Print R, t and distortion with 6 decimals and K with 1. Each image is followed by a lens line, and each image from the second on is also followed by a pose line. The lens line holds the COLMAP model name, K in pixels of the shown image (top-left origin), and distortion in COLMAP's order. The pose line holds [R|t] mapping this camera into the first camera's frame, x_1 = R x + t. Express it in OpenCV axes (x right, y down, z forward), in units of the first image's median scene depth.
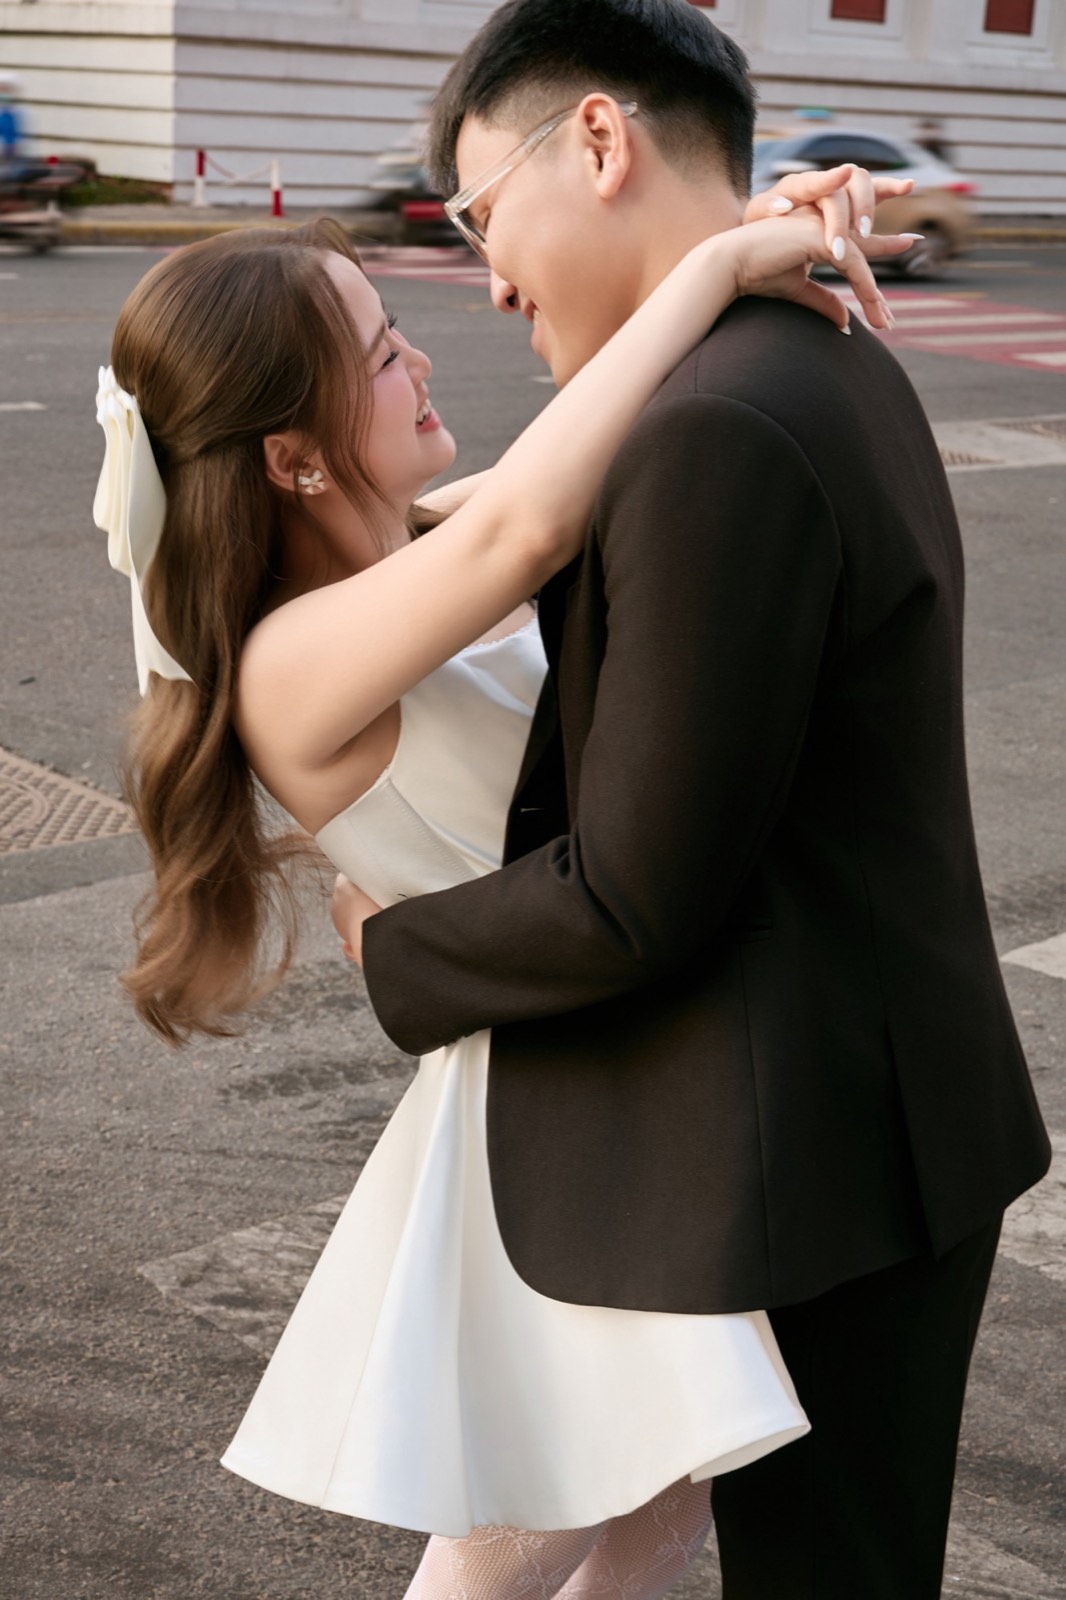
lens RADIAL K [[2421.6, 0, 526.0], [0, 2421.6, 797.9], [0, 0, 1]] dist [0.043875, 0.000000]
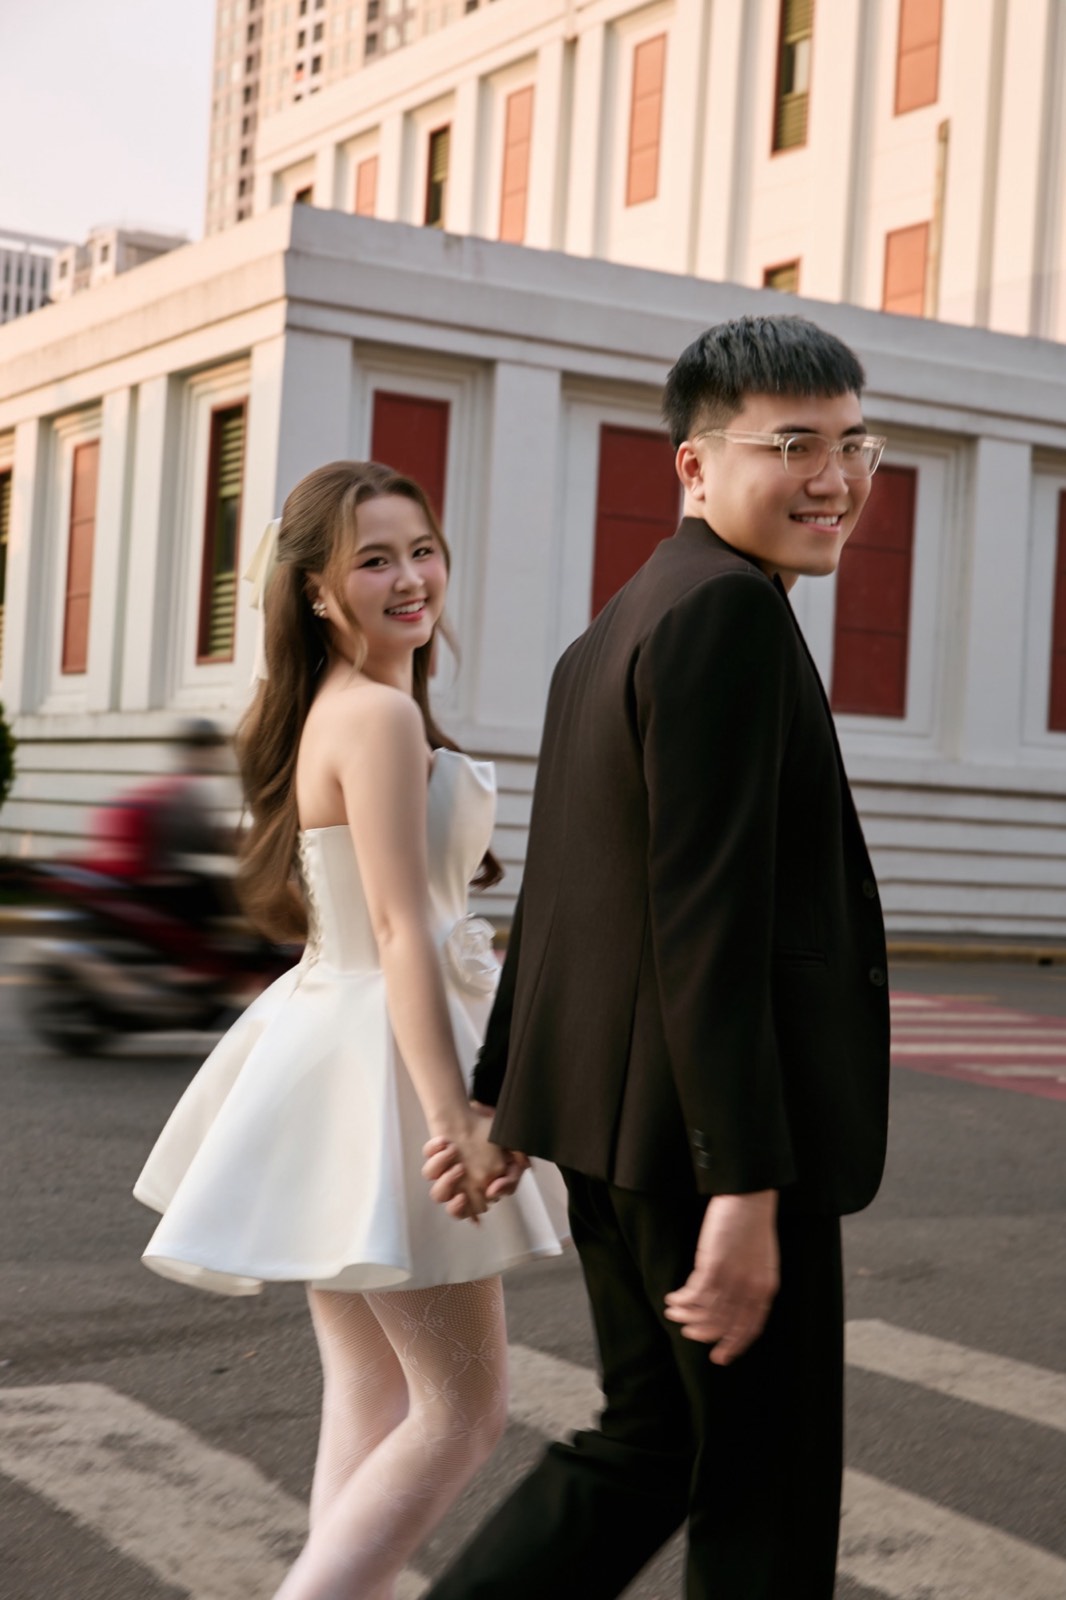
lens RADIAL K [[2719.1, 0, 541.2], [0, 2719.1, 803.0], [0, 0, 1]] dist [0.051299, 0.000000]
pose [[0.979483, 0.005801, -0.201444, 1.335620], [-0.065685, 0.954190, -0.291904, 0.135466], [0.190522, 0.299147, 0.934993, 0.183300]]
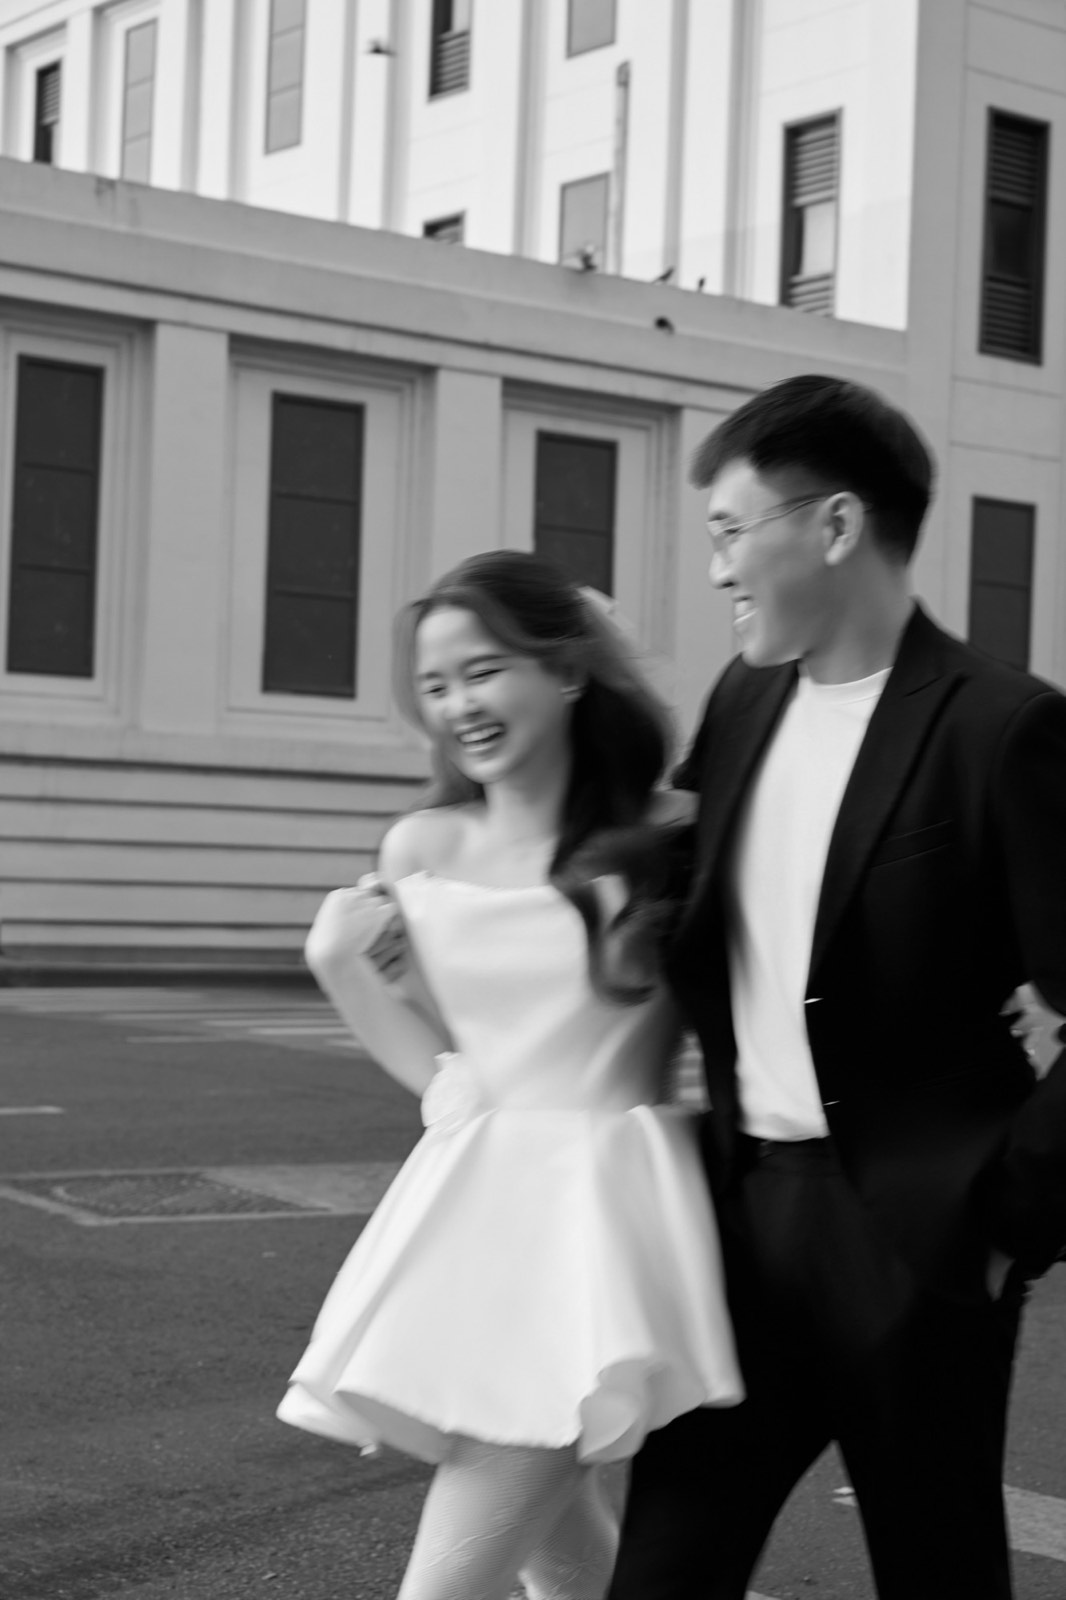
lens RADIAL K [[2951.7, 0, 524.7], [0, 2951.7, 787.2], [0, 0, 1]] dist [0.017610, 0.000000]
pose [[0.997531, -0.014185, -0.068786, 1.048938], [-0.007333, 0.953003, -0.302871, 0.049232], [0.069849, 0.302627, 0.950546, 0.368315]]
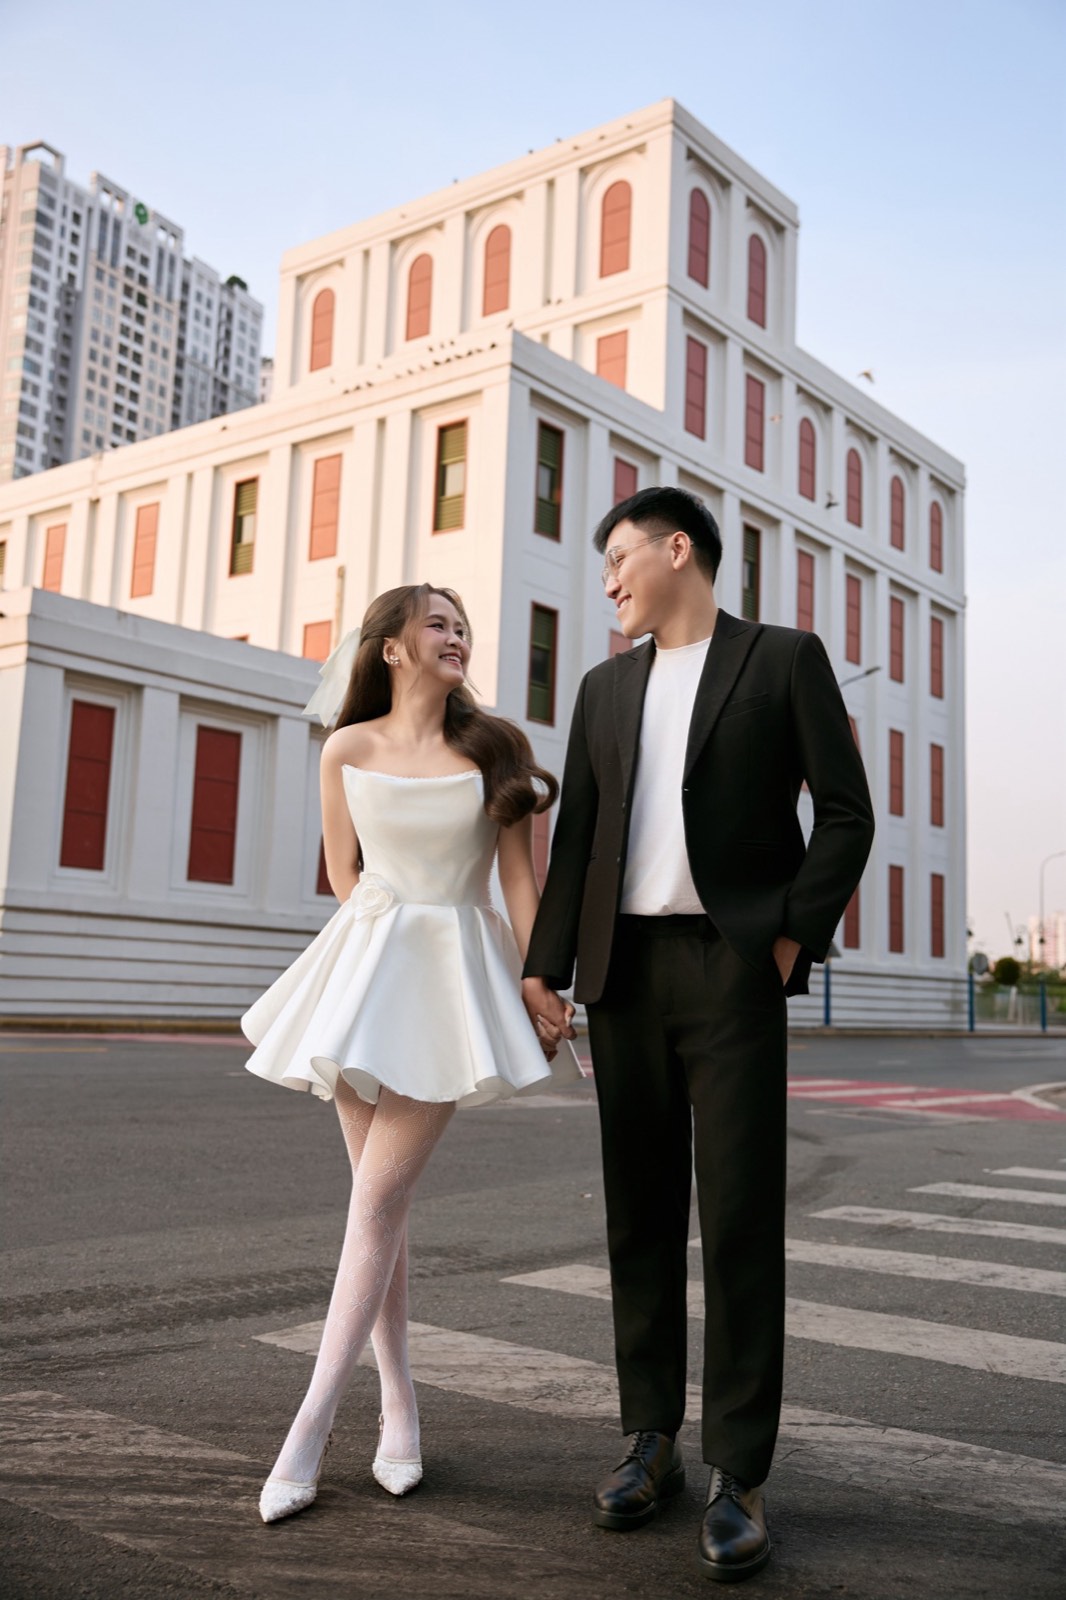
lens RADIAL K [[1571.1, 0, 523.5], [0, 1571.1, 787.1], [0, 0, 1]] dist [0.013805, 0.000000]
pose [[0.984572, 0.014592, 0.174369, 0.048380], [0.055338, 0.919404, -0.389402, 0.209687], [-0.165998, 0.393044, 0.904412, 0.003776]]
